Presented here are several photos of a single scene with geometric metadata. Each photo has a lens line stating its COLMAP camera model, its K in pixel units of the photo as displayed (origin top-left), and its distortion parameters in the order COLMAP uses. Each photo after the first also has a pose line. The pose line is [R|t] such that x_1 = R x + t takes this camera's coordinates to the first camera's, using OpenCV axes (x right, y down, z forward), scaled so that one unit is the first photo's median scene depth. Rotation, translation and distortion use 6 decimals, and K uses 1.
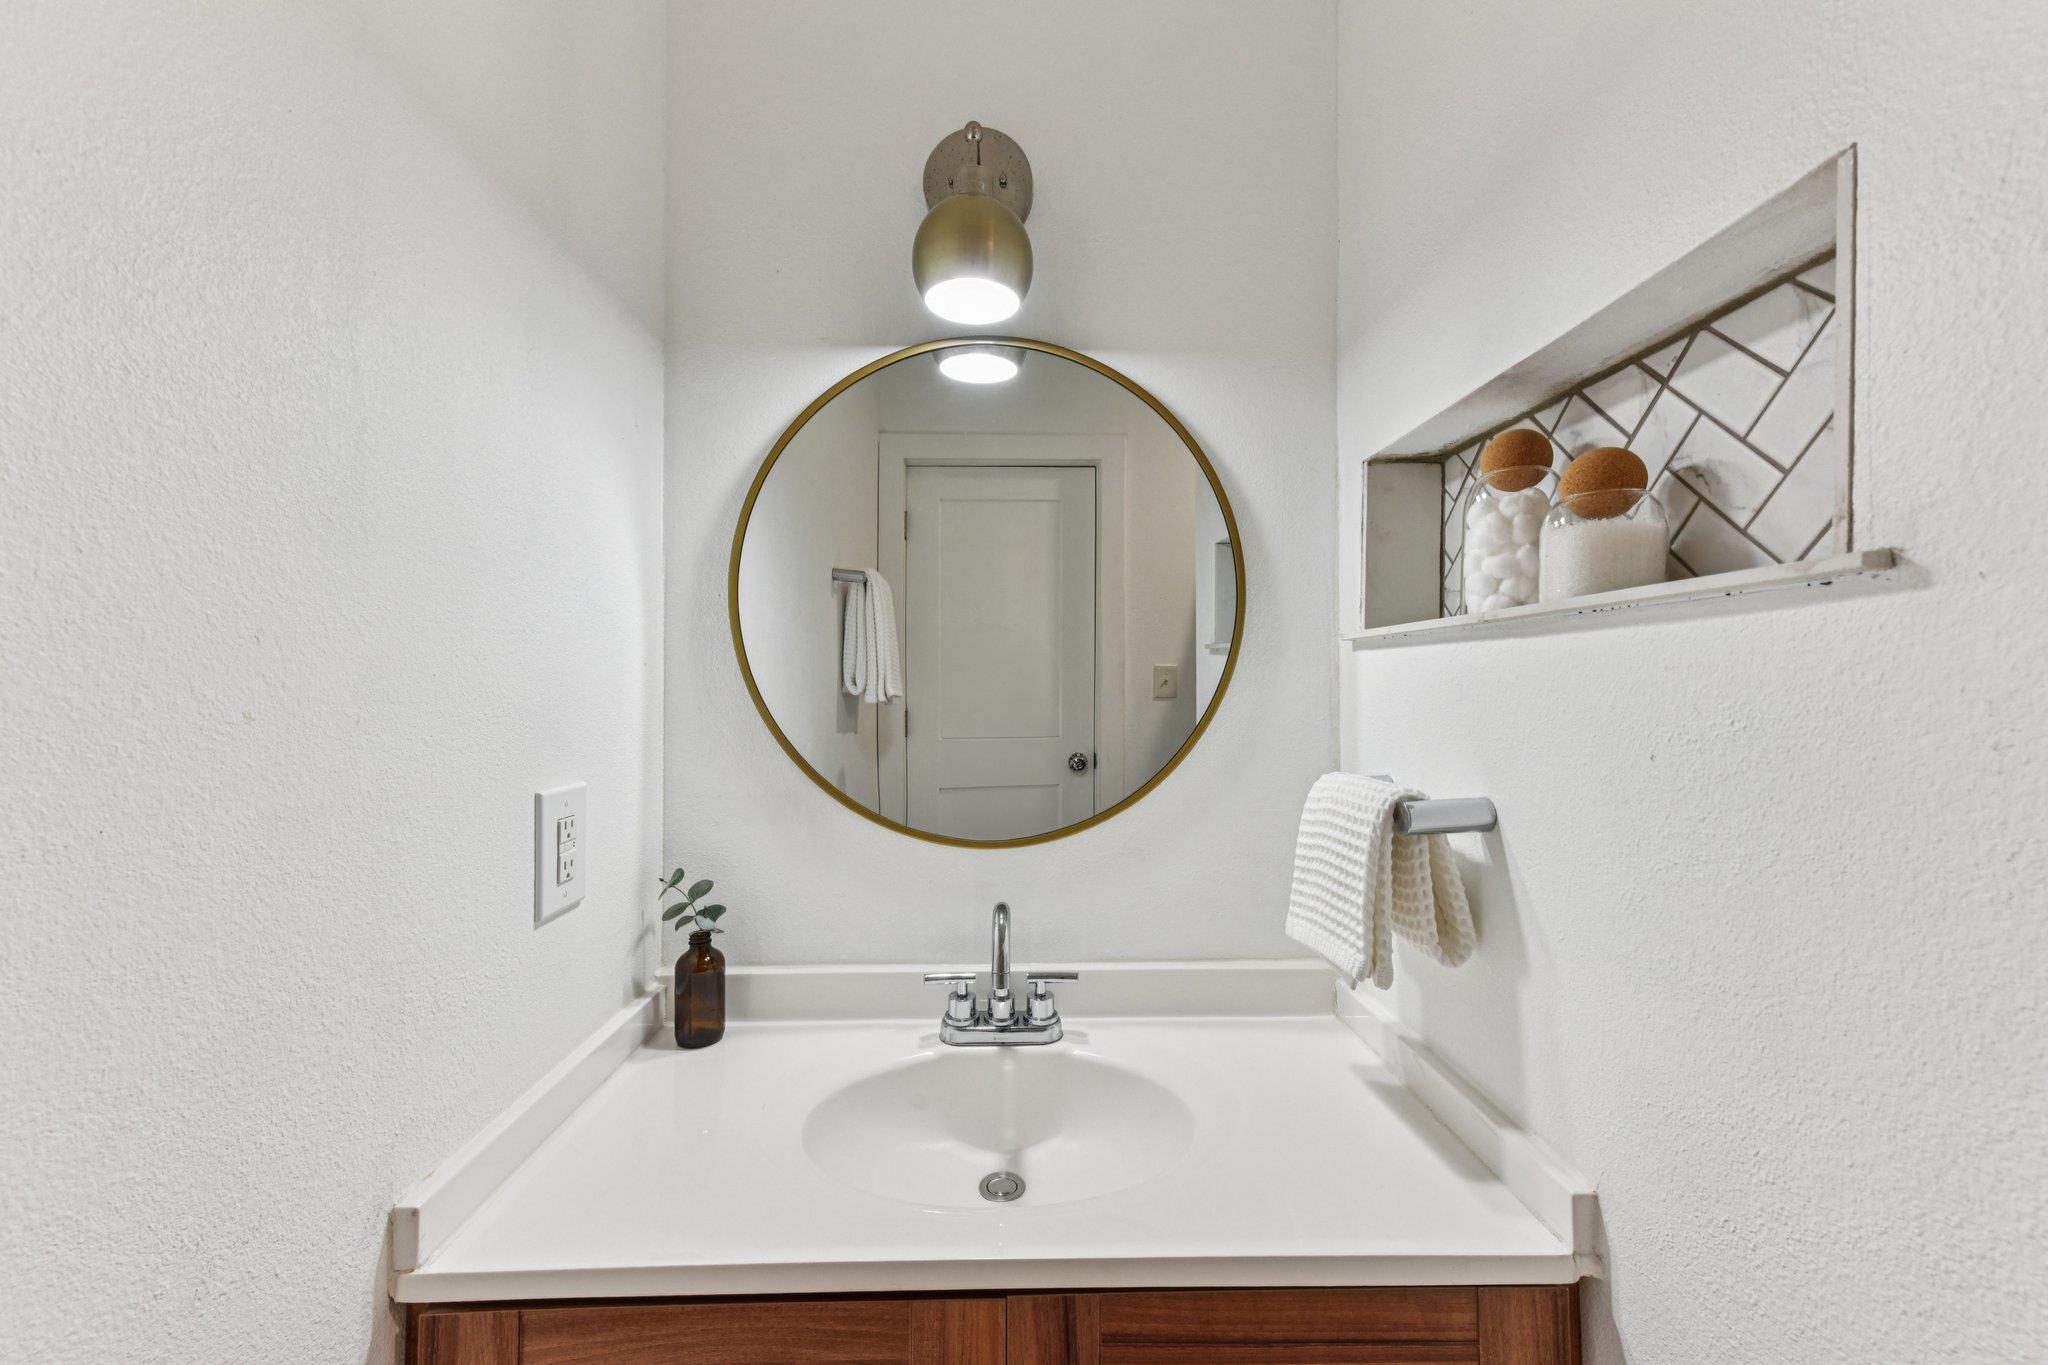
lens RADIAL K [[802.3, 0, 1018.5], [0, 802.3, 695.6], [0, 0, 1]] dist [0.021972, 0.000061]
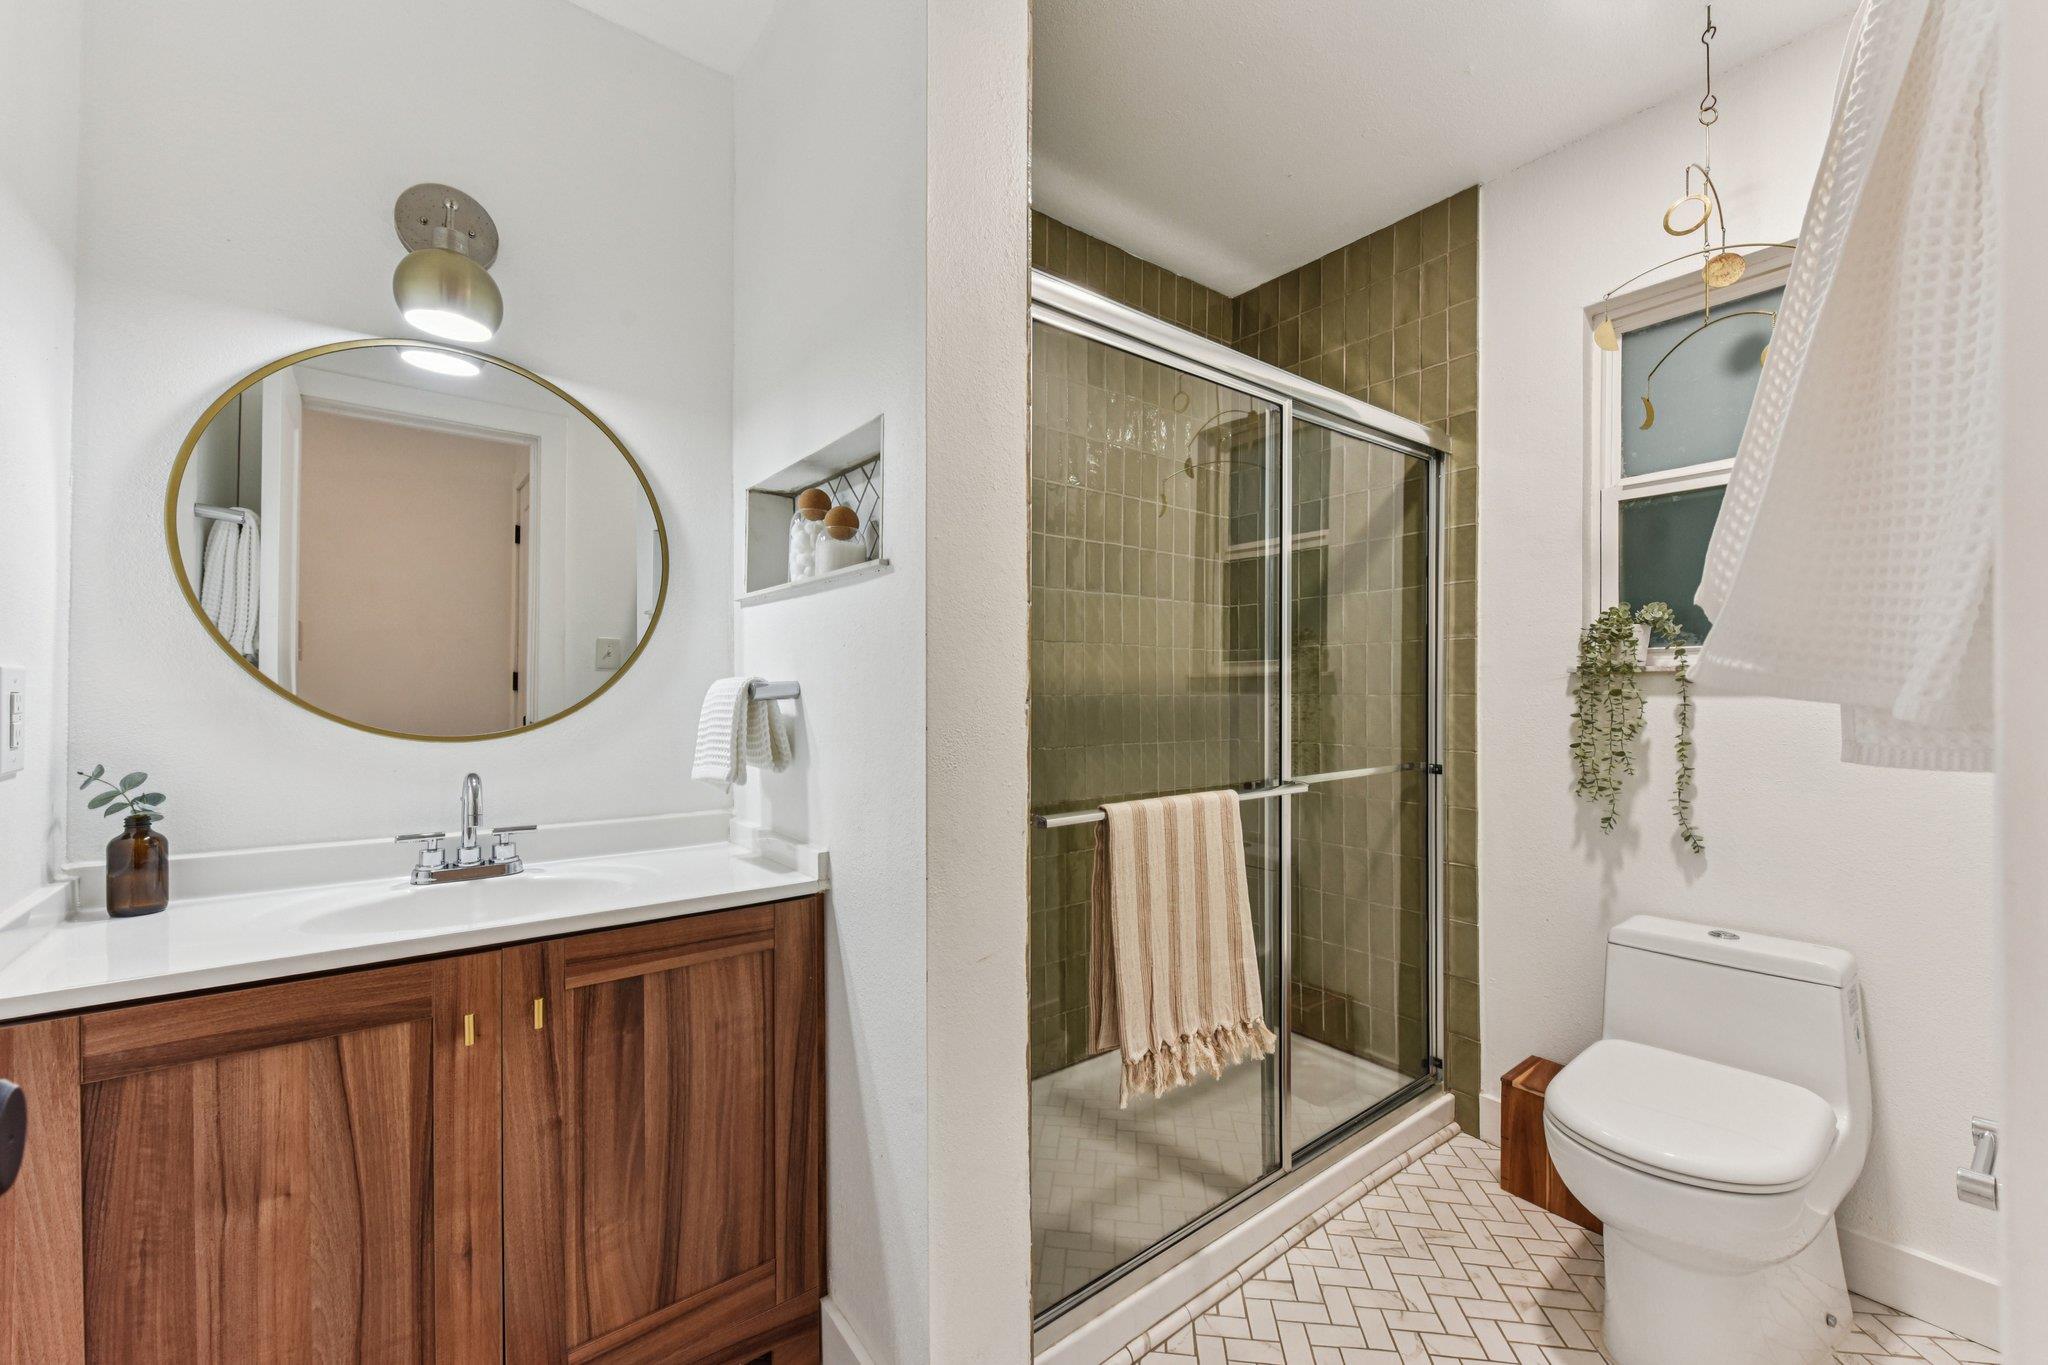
lens RADIAL K [[826.9, 0, 1047.1], [0, 826.9, 695.4], [0, 0, 1]] dist [0.003573, 0.000550]
pose [[0.783287, 0.005756, 0.621634, -0.132404], [-0.001303, 0.999970, -0.007617, 0.140320], [-0.621659, 0.005156, 0.783271, -0.706693]]
